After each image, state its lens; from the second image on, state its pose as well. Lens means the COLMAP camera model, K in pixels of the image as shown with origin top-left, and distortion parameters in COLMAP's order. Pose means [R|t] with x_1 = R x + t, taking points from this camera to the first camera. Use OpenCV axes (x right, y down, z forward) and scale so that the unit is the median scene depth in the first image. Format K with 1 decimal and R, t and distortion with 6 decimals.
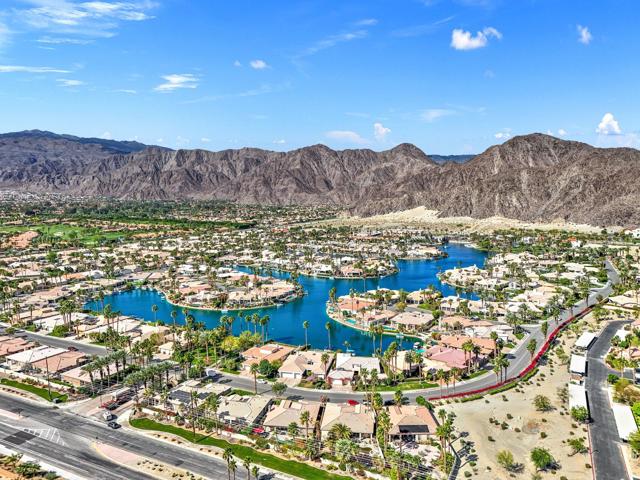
lens RADIAL K [[467.4, 0, 320.0], [0, 467.4, 240.0], [0, 0, 1]] dist [0.083137, -0.090210]
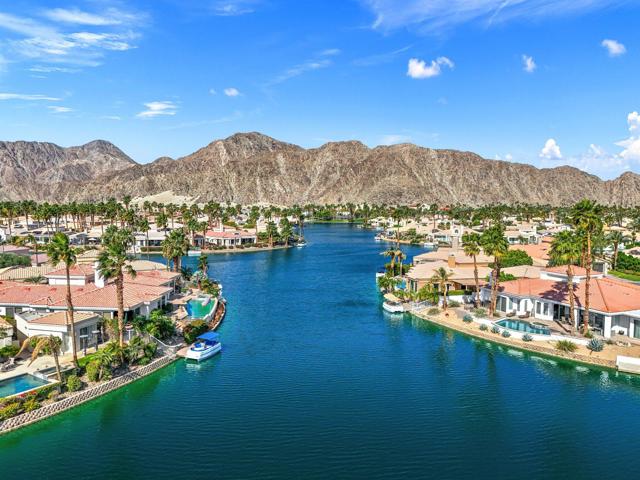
lens RADIAL K [[467.4, 0, 320.0], [0, 467.4, 240.0], [0, 0, 1]] dist [0.083137, -0.090210]
pose [[0.809482, -0.041087, 0.585705, -0.093529], [0.055755, 0.998420, -0.007017, 0.066795], [-0.584491, 0.038336, 0.810494, 0.541028]]
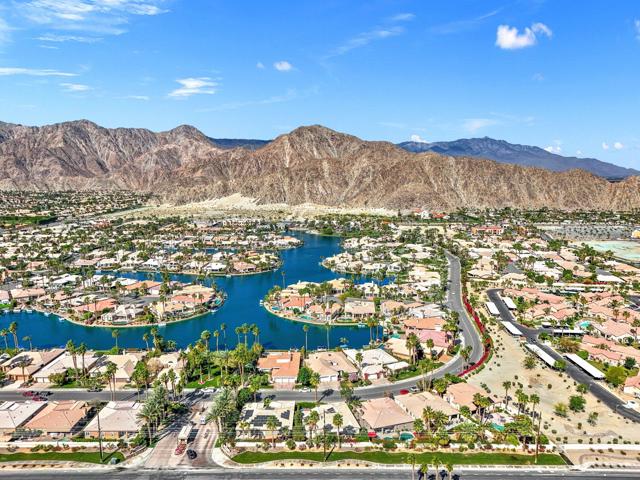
lens RADIAL K [[467.4, 0, 320.0], [0, 467.4, 240.0], [0, 0, 1]] dist [0.083137, -0.090210]
pose [[0.891432, -0.057623, 0.449476, -0.202553], [0.041353, 0.998088, 0.045941, -0.025481], [-0.451264, -0.022366, 0.892110, 0.034383]]
